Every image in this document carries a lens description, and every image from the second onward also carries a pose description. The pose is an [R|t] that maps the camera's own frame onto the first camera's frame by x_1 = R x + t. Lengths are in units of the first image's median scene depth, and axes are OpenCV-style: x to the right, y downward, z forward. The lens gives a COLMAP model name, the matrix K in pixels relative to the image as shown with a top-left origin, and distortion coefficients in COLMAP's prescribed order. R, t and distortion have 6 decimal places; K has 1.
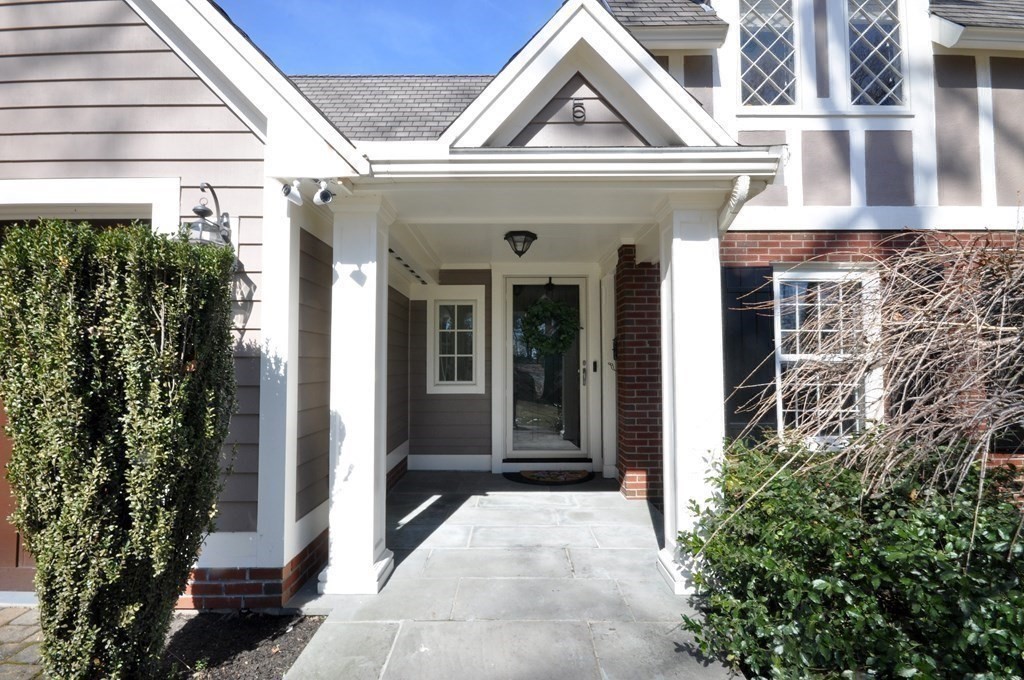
lens RADIAL K [[466.5, 0, 516.4], [0, 466.5, 346.1], [0, 0, 1]] dist [0.012364, -0.010807]
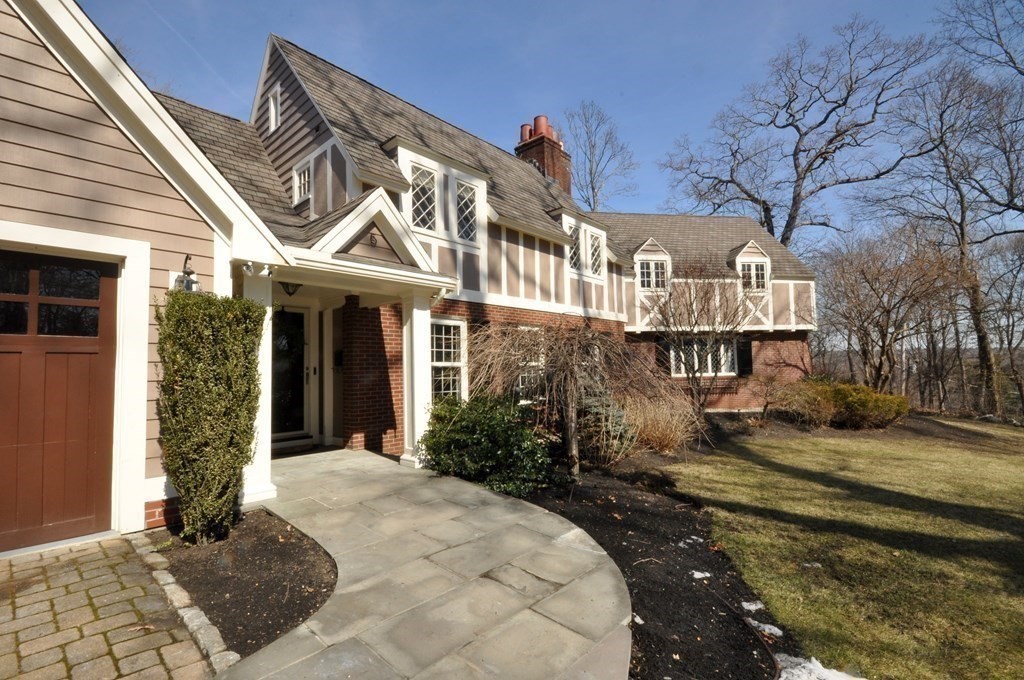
lens RADIAL K [[466.5, 0, 516.4], [0, 466.5, 346.1], [0, 0, 1]] dist [0.012364, -0.010807]
pose [[0.657714, 0.026438, 0.752804, -0.616216], [-0.007052, 0.999556, -0.028943, 0.004762], [-0.753235, 0.013728, 0.657608, -0.499586]]
